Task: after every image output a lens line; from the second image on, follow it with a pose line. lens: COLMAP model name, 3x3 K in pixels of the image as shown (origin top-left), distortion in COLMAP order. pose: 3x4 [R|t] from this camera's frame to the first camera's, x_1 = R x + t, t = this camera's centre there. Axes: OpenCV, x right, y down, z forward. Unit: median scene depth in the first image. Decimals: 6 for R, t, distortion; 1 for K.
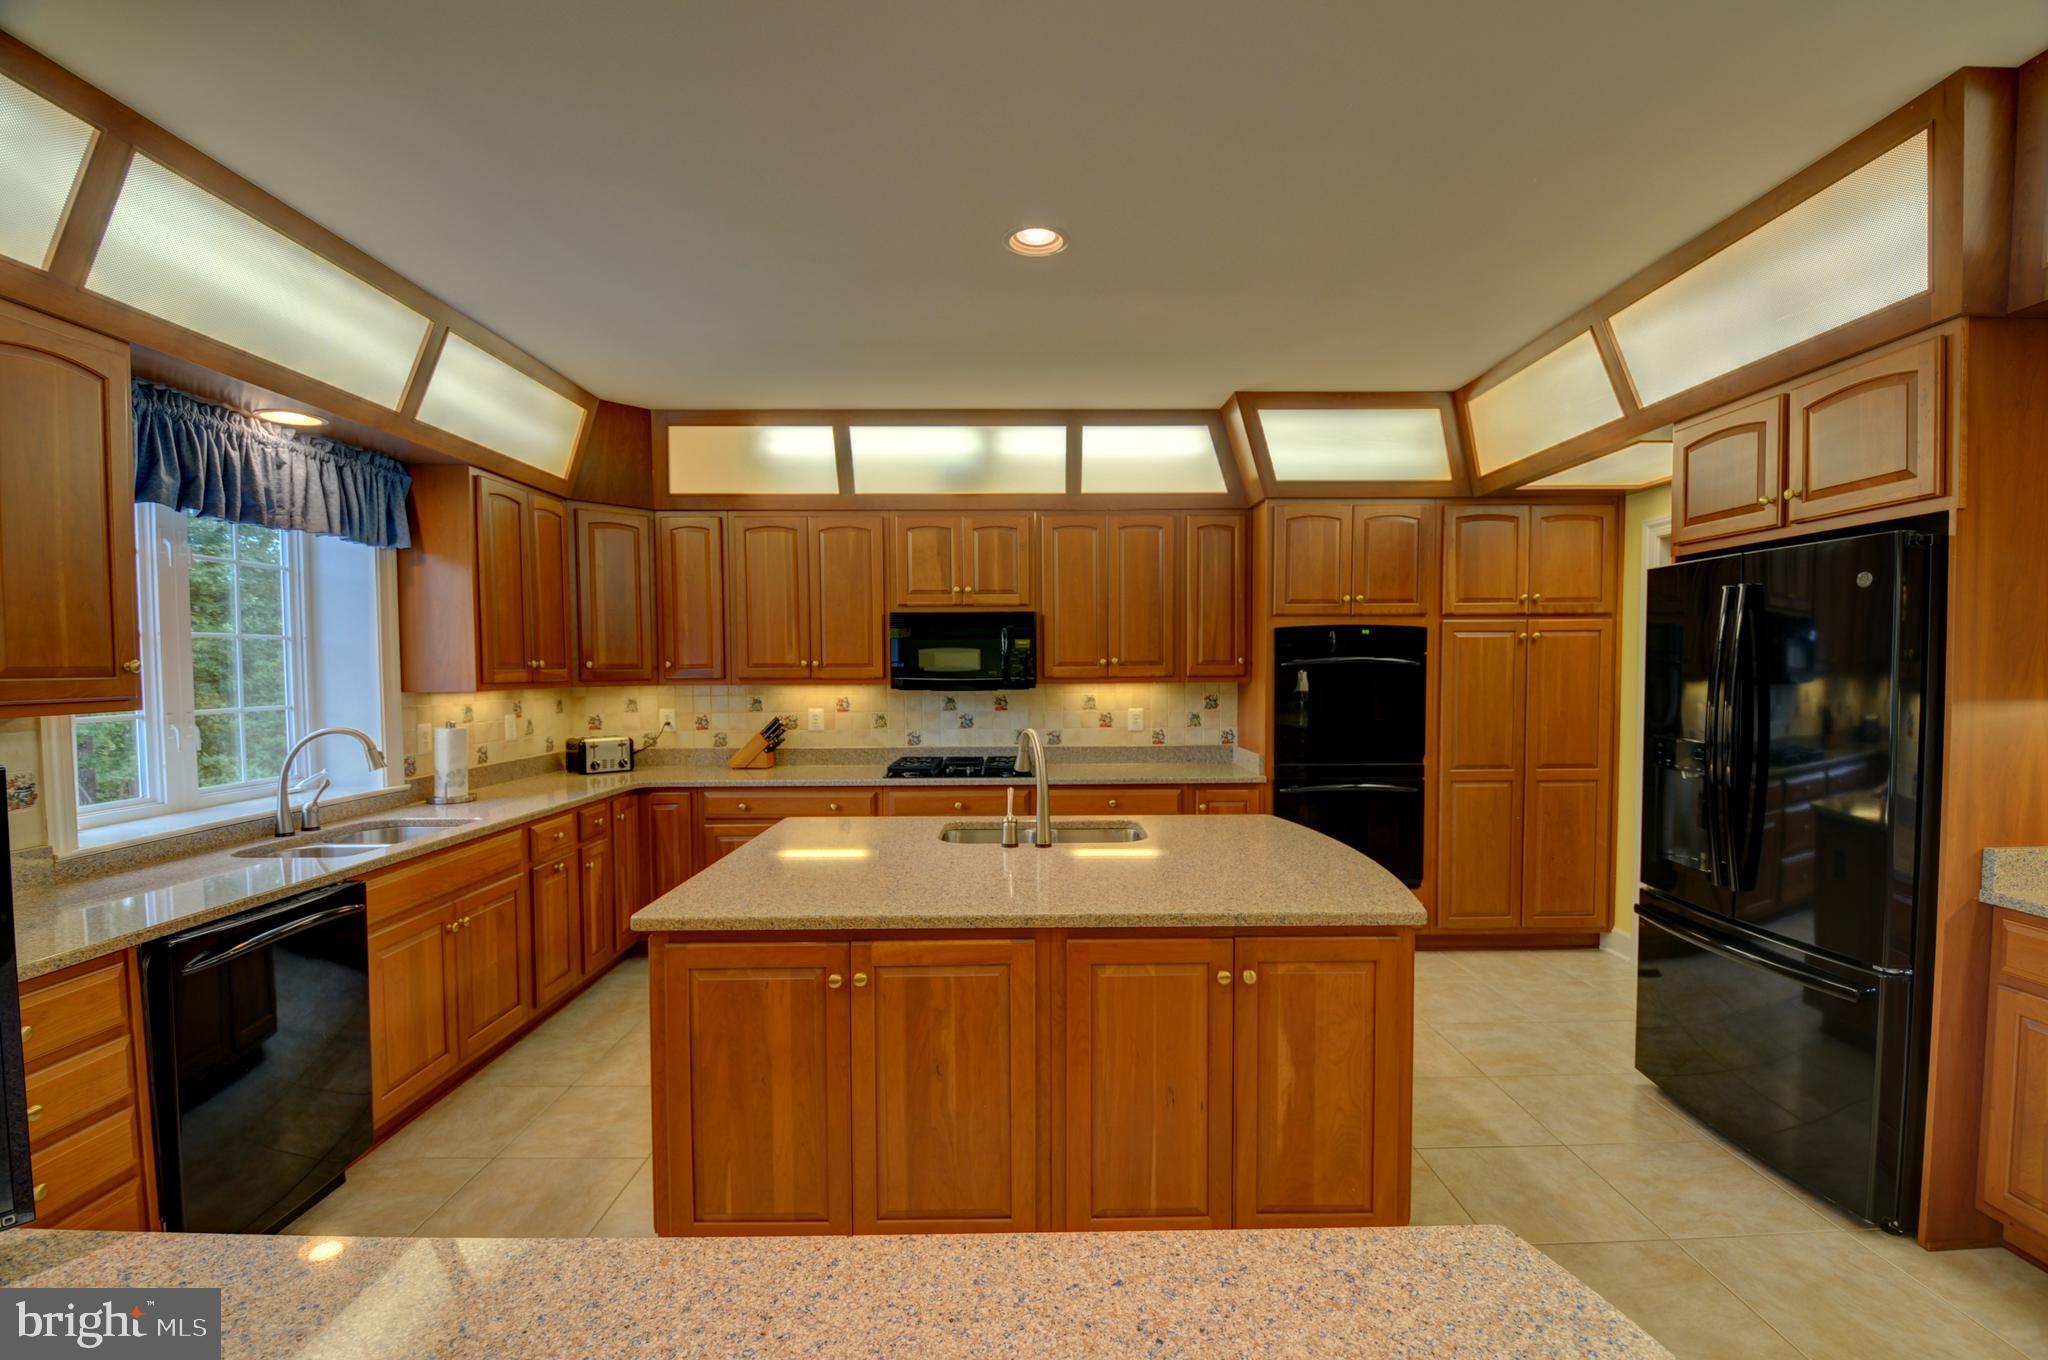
lens RADIAL K [[897.6, 0, 1022.5], [0, 897.6, 700.3], [0, 0, 1]] dist [0.002695, -0.023519]
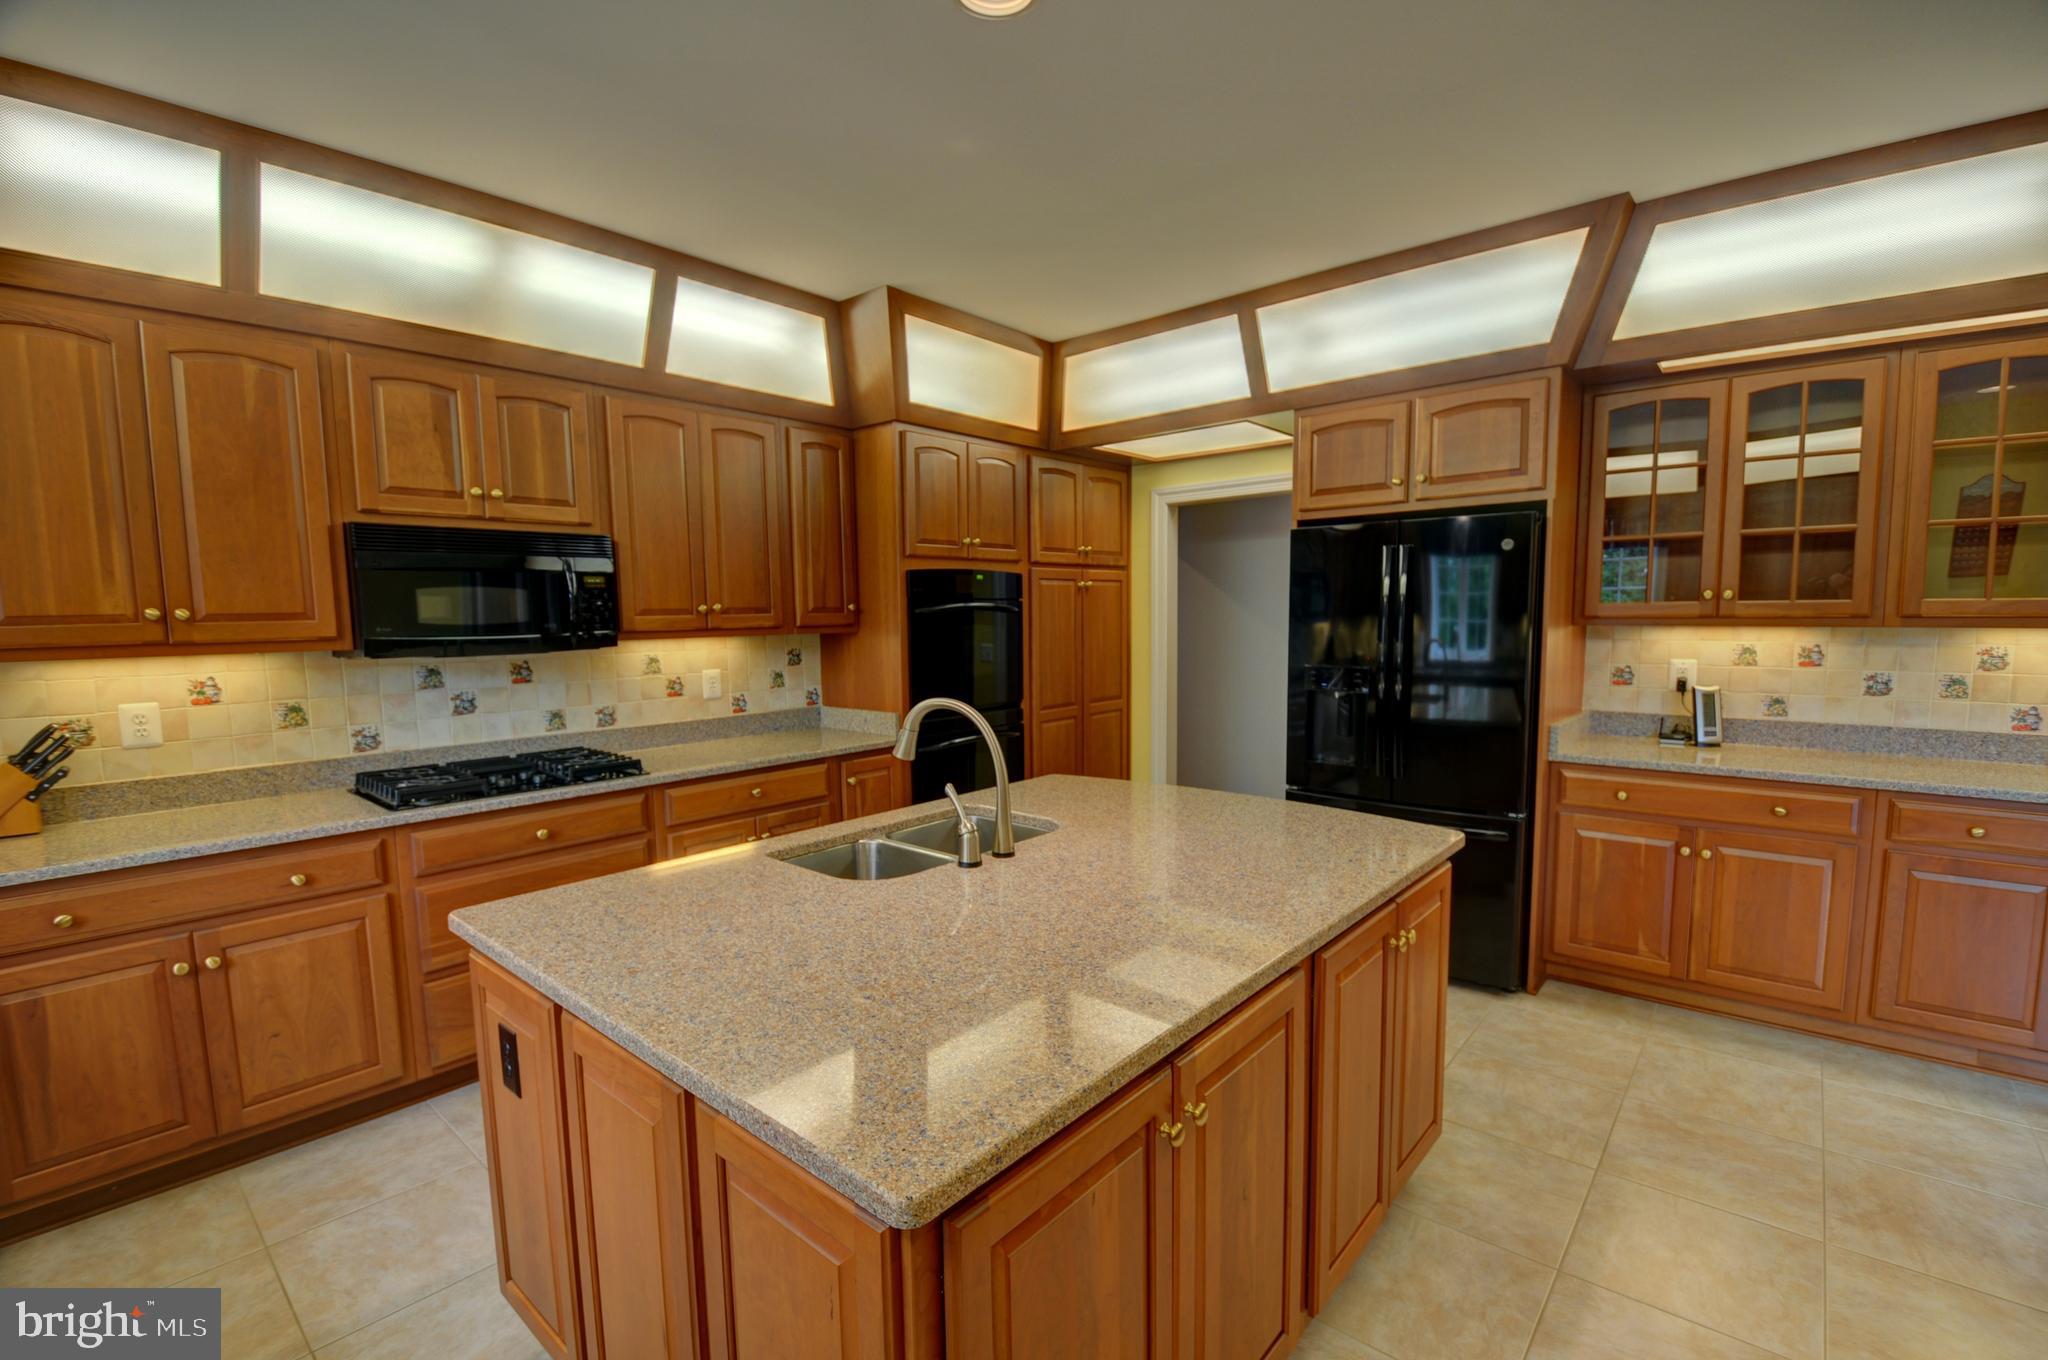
lens RADIAL K [[897.6, 0, 1022.5], [0, 897.6, 700.3], [0, 0, 1]] dist [0.002695, -0.023519]
pose [[0.645656, -0.077724, 0.759662, -0.309948], [0.038535, 0.996856, 0.069240, -0.008350], [-0.762655, -0.015431, 0.646621, 0.310820]]
